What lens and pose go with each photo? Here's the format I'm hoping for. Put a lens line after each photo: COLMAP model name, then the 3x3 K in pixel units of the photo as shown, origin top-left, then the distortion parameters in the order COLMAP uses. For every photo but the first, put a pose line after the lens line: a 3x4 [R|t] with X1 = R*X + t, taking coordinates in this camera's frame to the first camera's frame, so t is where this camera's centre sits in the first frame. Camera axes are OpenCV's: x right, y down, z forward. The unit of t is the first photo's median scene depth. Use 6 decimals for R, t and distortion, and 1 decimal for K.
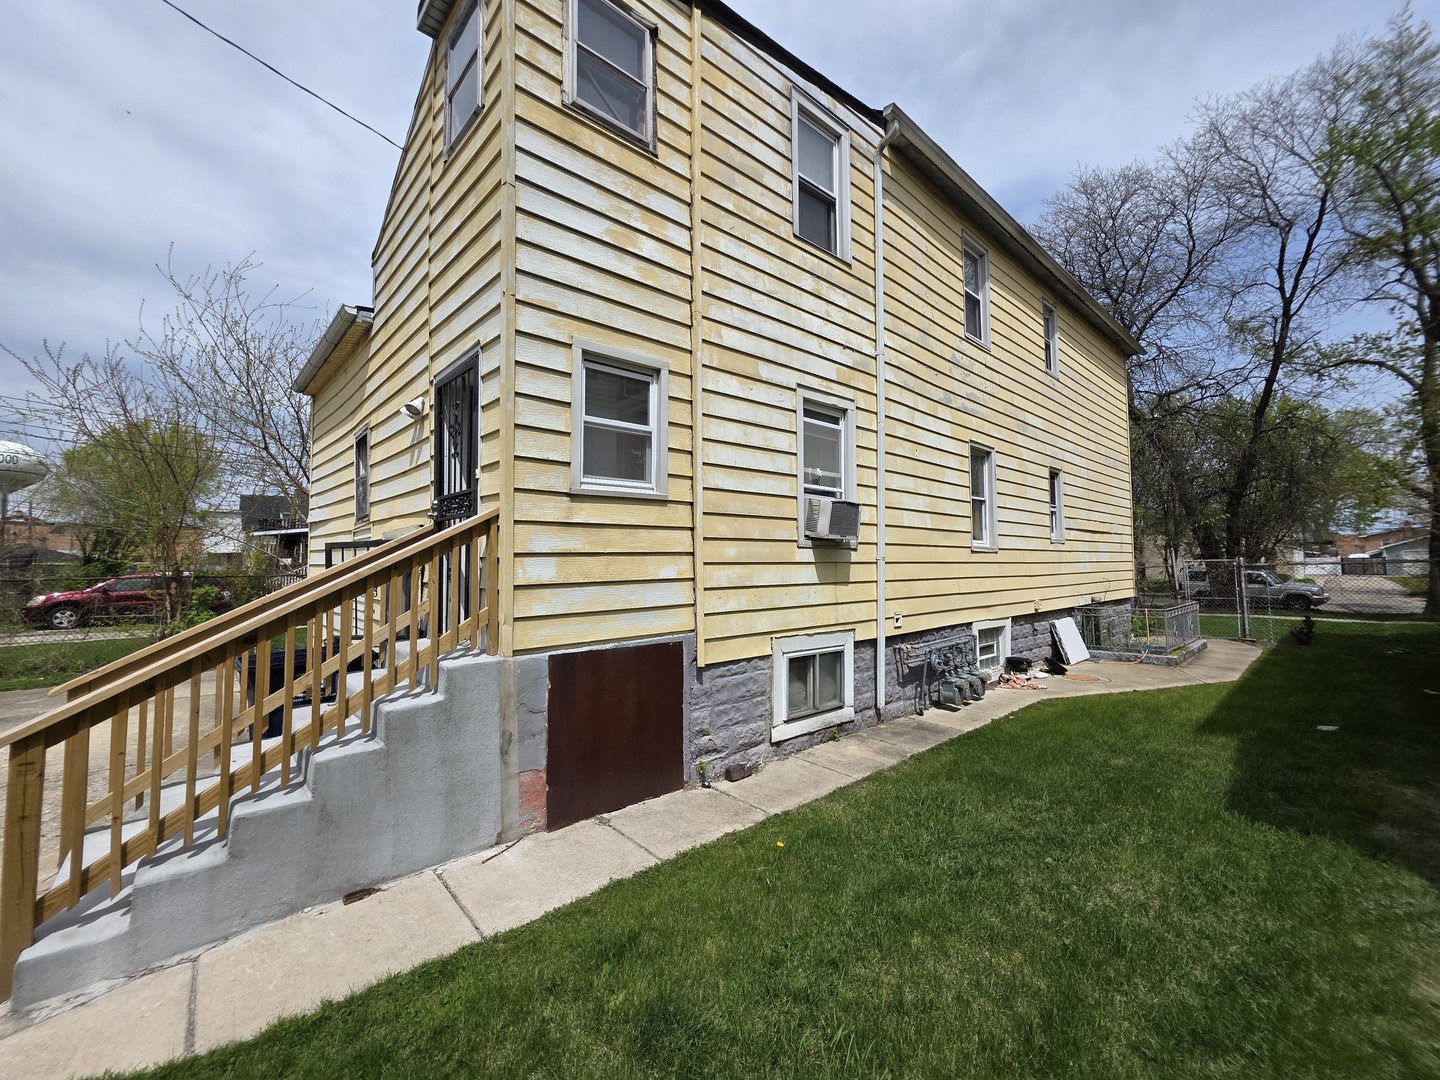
lens RADIAL K [[576.2, 0, 718.5], [0, 576.2, 538.3], [0, 0, 1]] dist [0.002277, 0.000008]
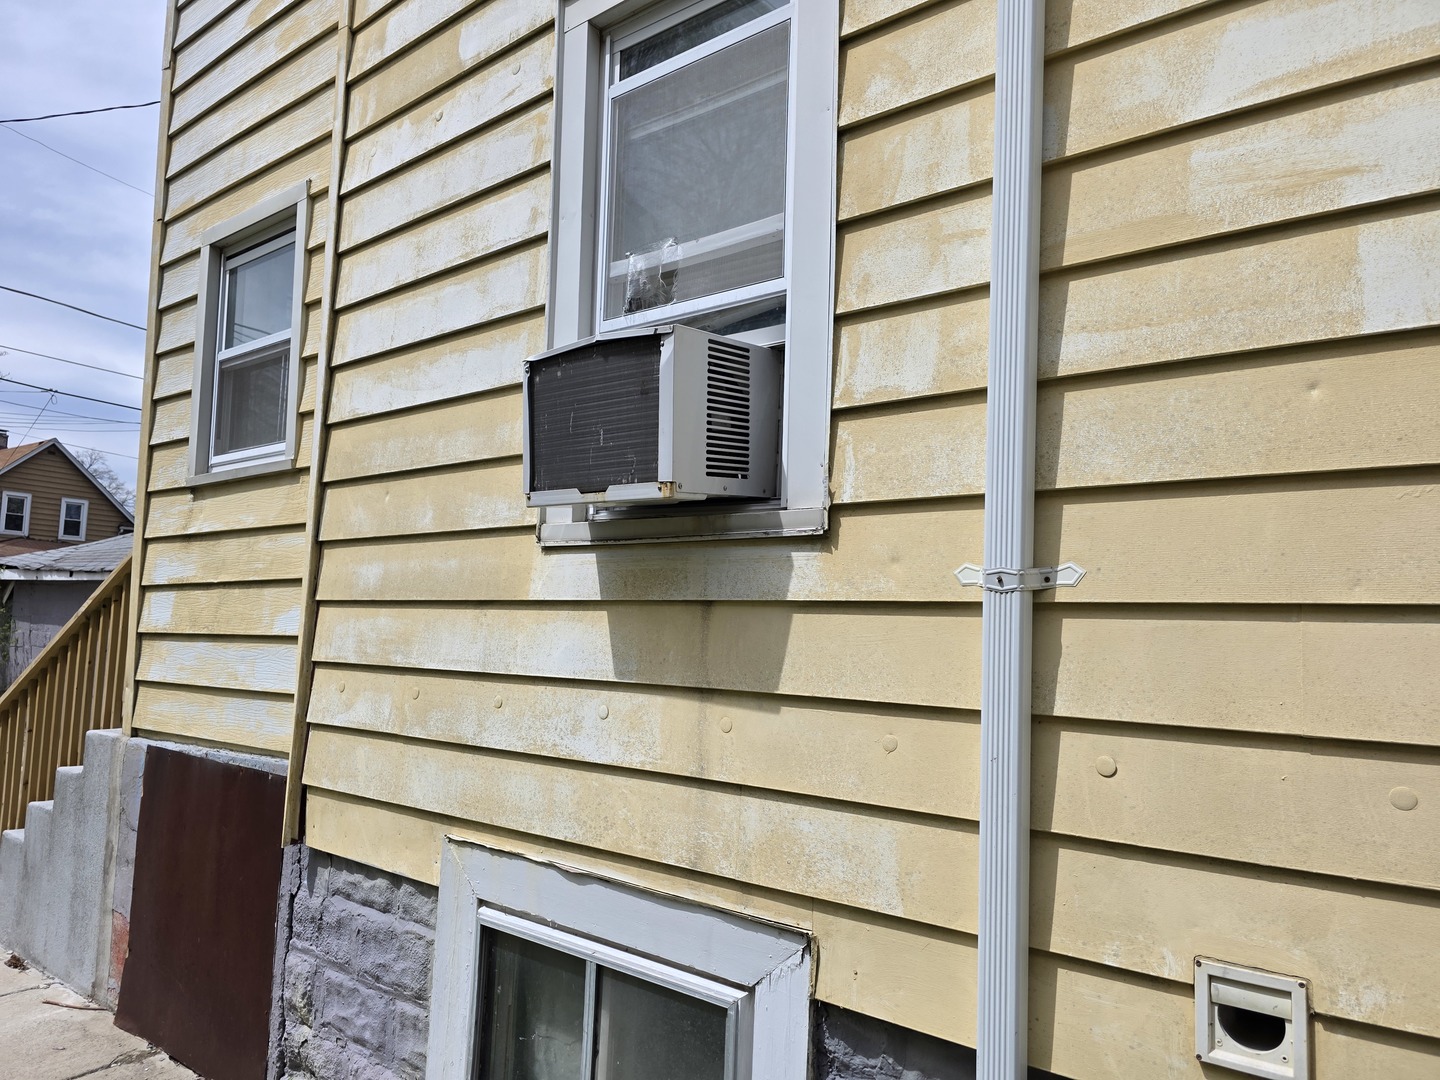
lens RADIAL K [[967.9, 0, 719.3], [0, 967.9, 550.9], [0, 0, 1]] dist [0.062228, -0.050055]
pose [[0.174501, -0.065404, -0.982482, 0.657244], [0.020963, 0.997812, -0.062702, 0.050509], [0.984434, -0.009654, 0.175490, 1.042560]]
